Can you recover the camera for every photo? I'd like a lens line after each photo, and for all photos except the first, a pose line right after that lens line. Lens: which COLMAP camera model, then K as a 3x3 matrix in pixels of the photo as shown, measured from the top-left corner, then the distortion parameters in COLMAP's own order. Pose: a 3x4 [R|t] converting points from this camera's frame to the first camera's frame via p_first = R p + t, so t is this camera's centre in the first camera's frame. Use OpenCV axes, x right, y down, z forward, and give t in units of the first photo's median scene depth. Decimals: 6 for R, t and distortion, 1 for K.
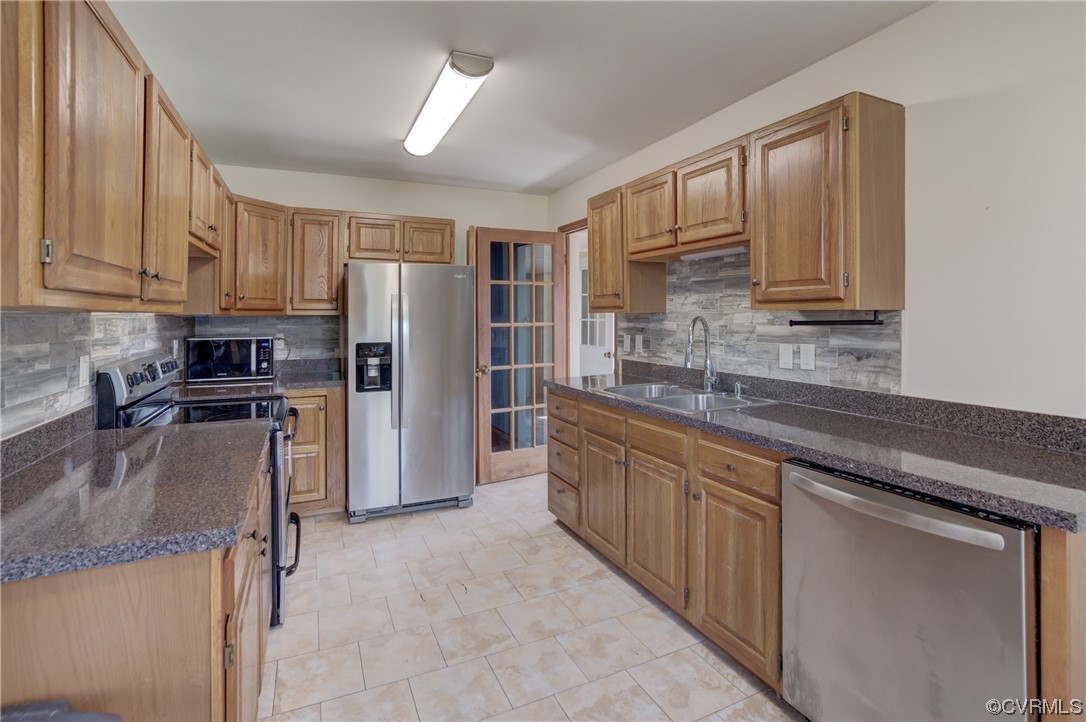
lens RADIAL K [[500.6, 0, 542.9], [0, 500.6, 313.7], [0, 0, 1]] dist [-0.020791, 0.000249]
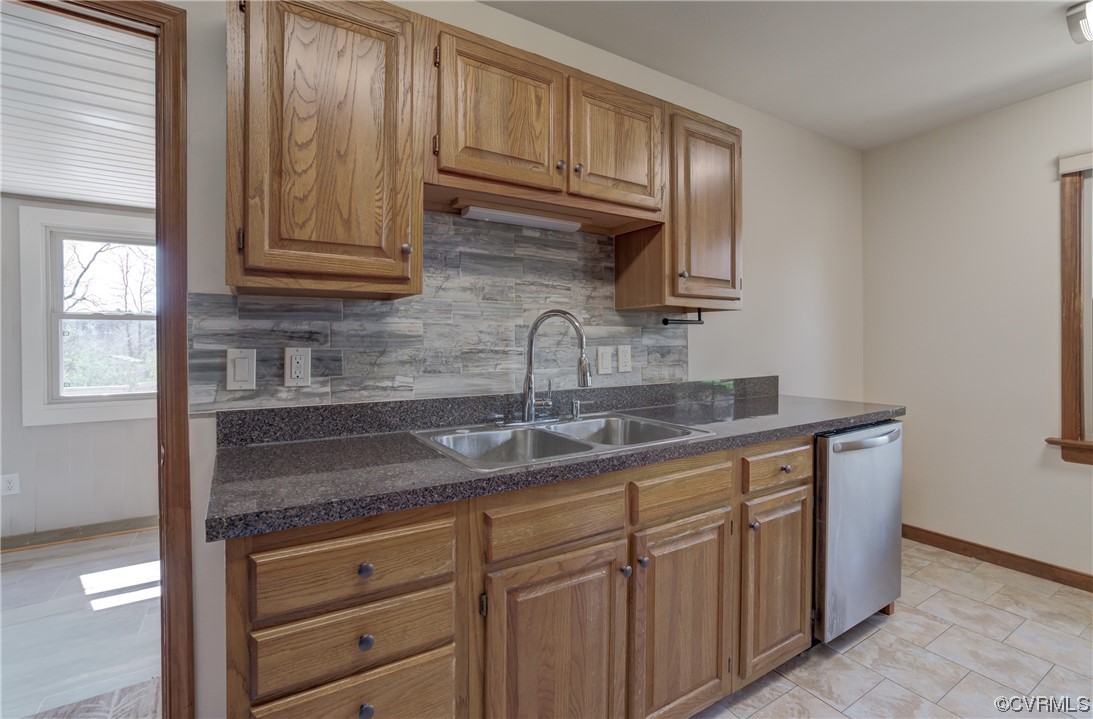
lens RADIAL K [[505.0, 0, 549.2], [0, 505.0, 350.3], [0, 0, 1]] dist [-0.004521, -0.000082]
pose [[-0.124346, -0.018065, 0.992074, -0.338347], [-0.004830, 0.999833, 0.017601, 0.044707], [-0.992227, -0.002603, -0.124412, 1.031960]]
